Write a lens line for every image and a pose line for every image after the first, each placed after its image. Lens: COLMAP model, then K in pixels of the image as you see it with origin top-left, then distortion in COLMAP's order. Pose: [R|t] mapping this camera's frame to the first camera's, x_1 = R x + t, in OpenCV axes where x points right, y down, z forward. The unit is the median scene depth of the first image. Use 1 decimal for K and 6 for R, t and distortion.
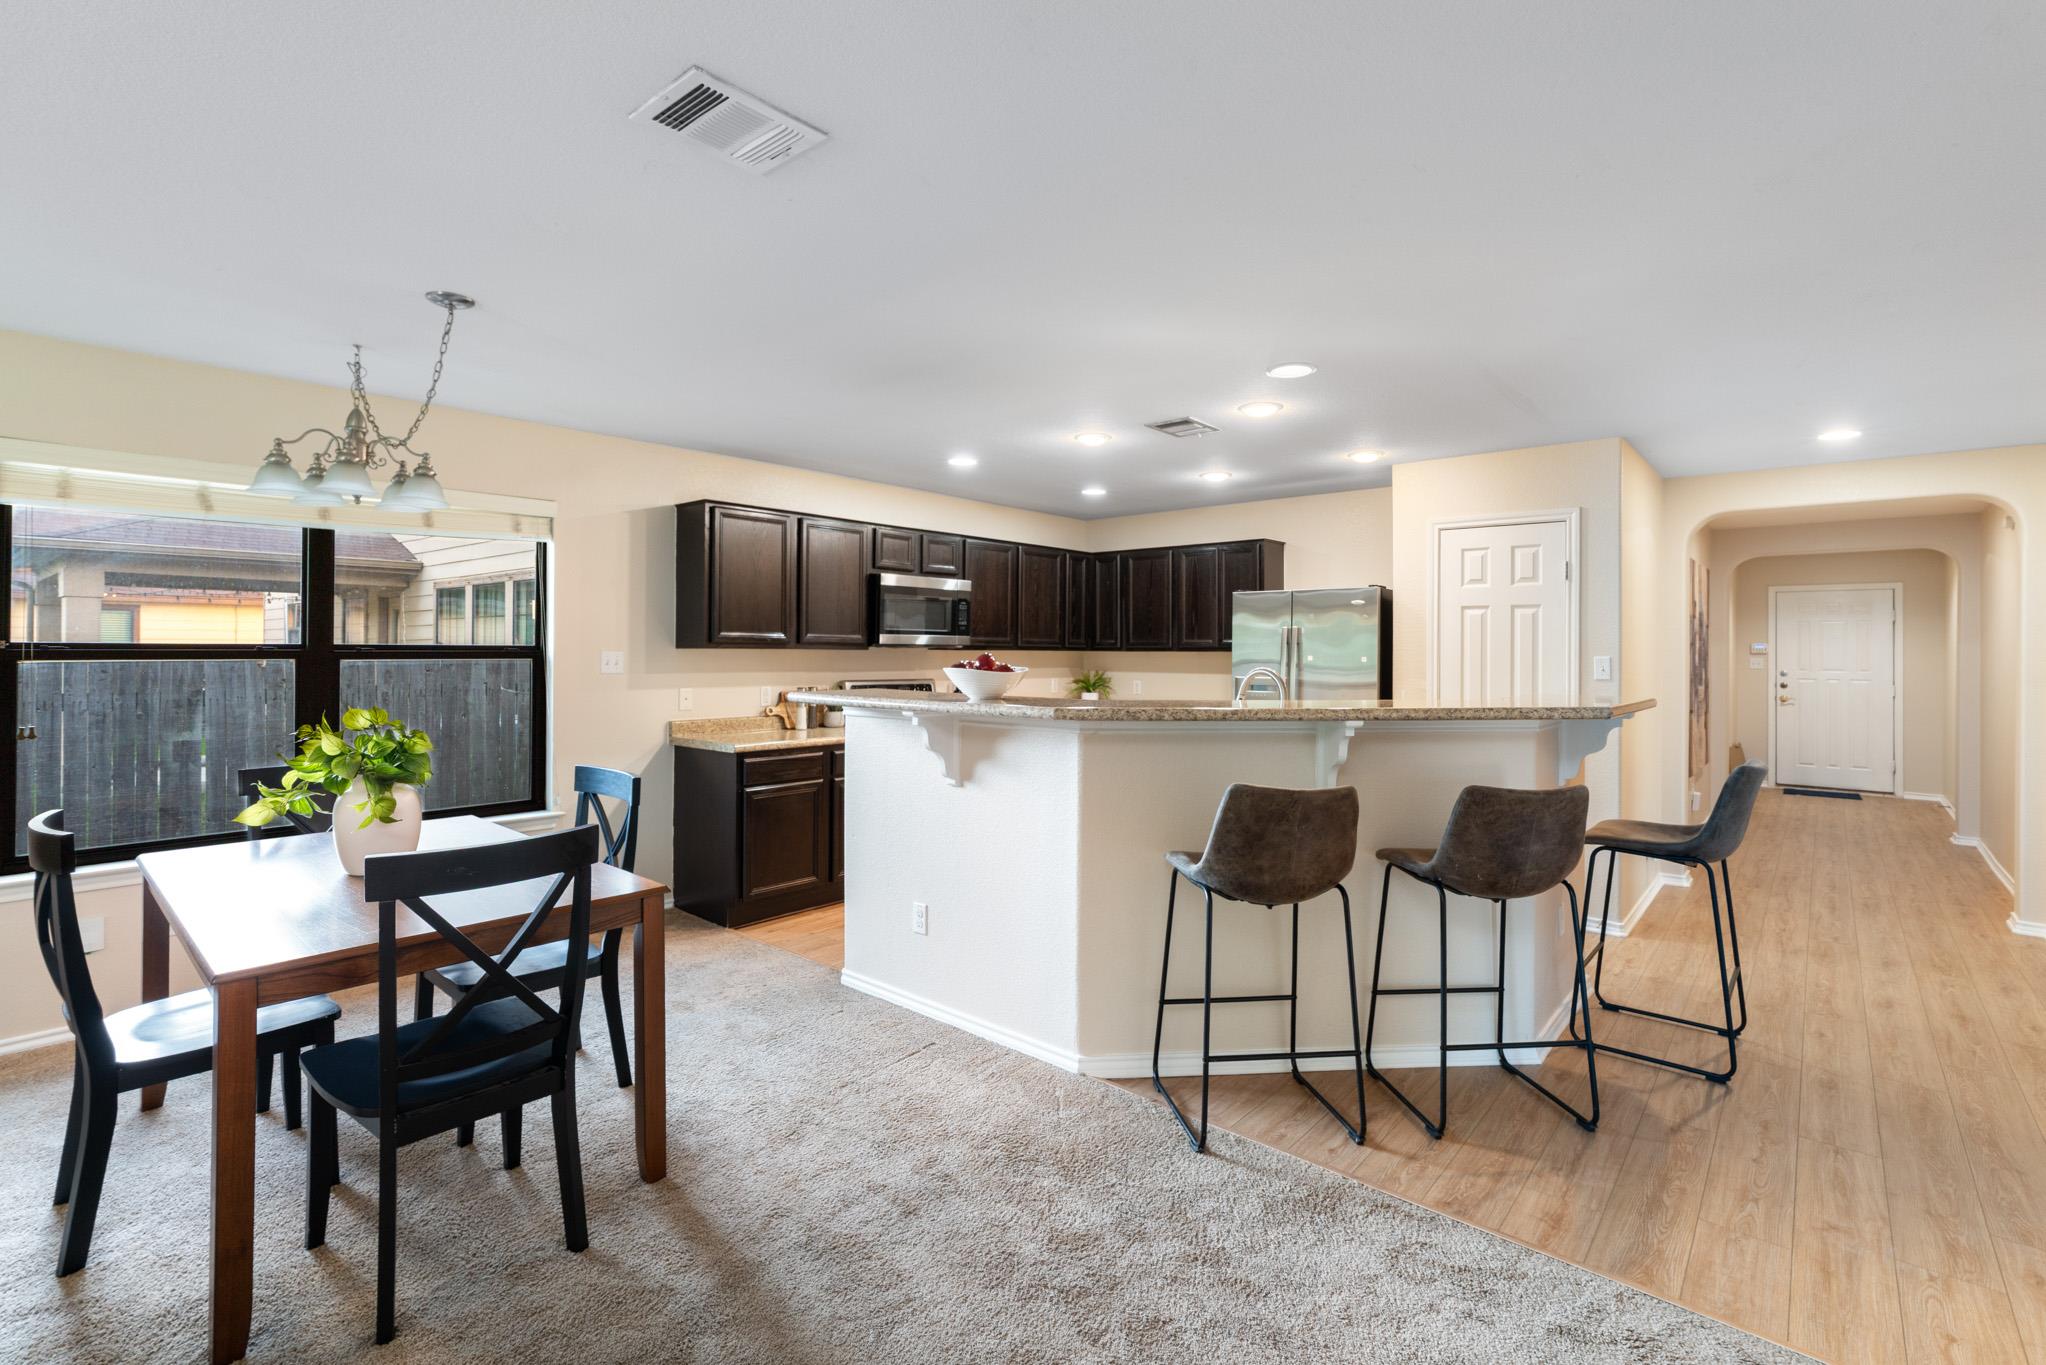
lens RADIAL K [[942.7, 0, 1018.3], [0, 942.7, 651.4], [0, 0, 1]] dist [-0.014331, -0.000011]
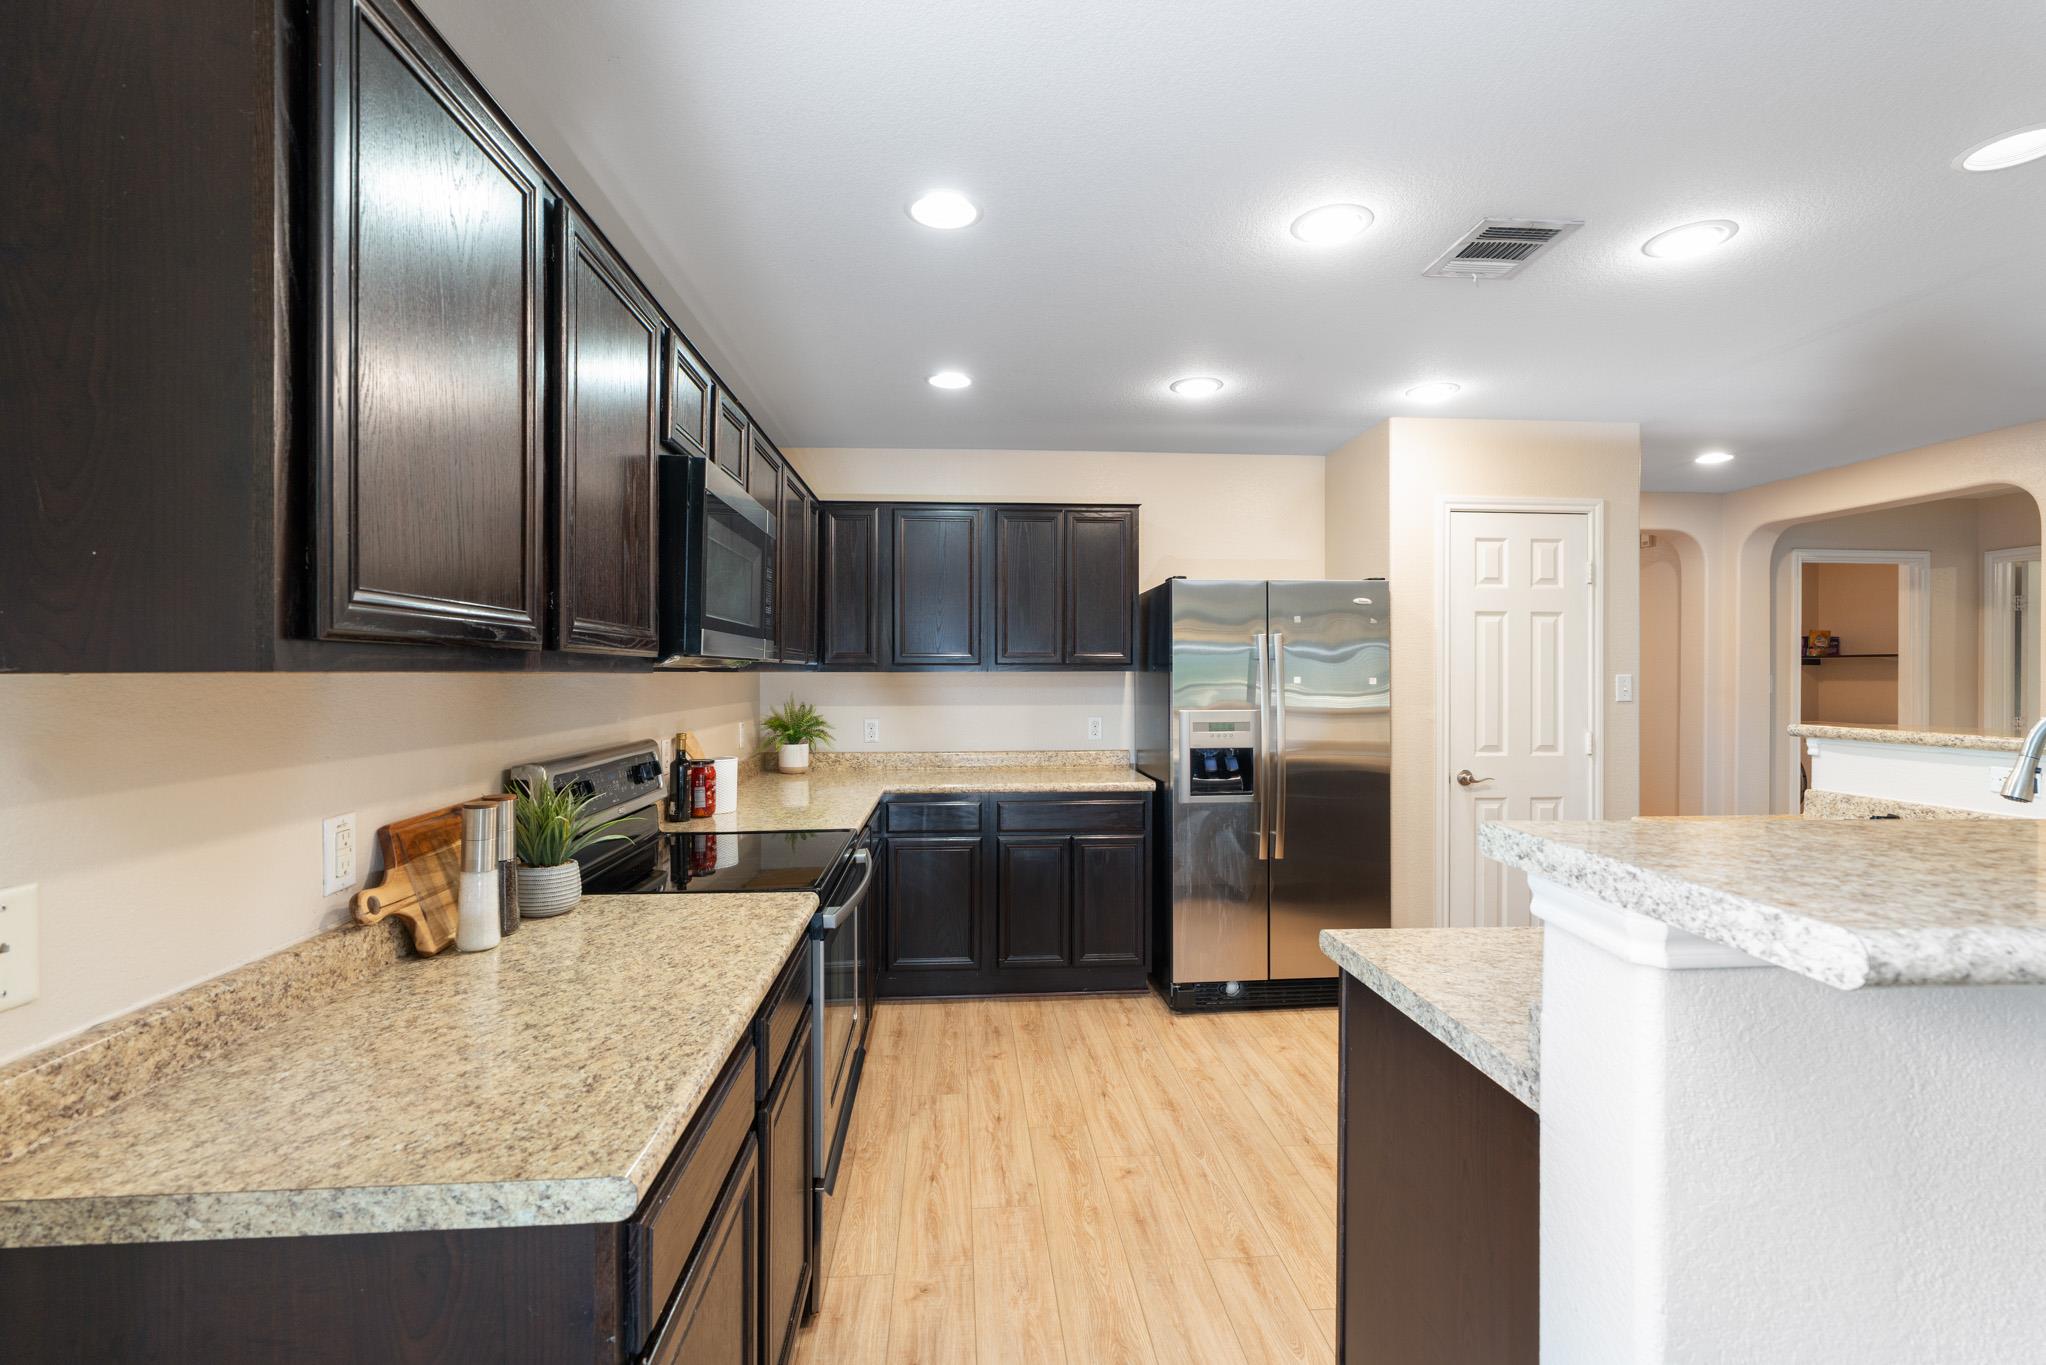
lens RADIAL K [[942.7, 0, 1018.3], [0, 942.7, 651.4], [0, 0, 1]] dist [-0.014331, -0.000011]
pose [[0.713063, 0.008354, 0.701050, -0.317431], [0.005544, 0.999831, -0.017554, -0.003981], [-0.701078, 0.016404, 0.712896, 0.672025]]
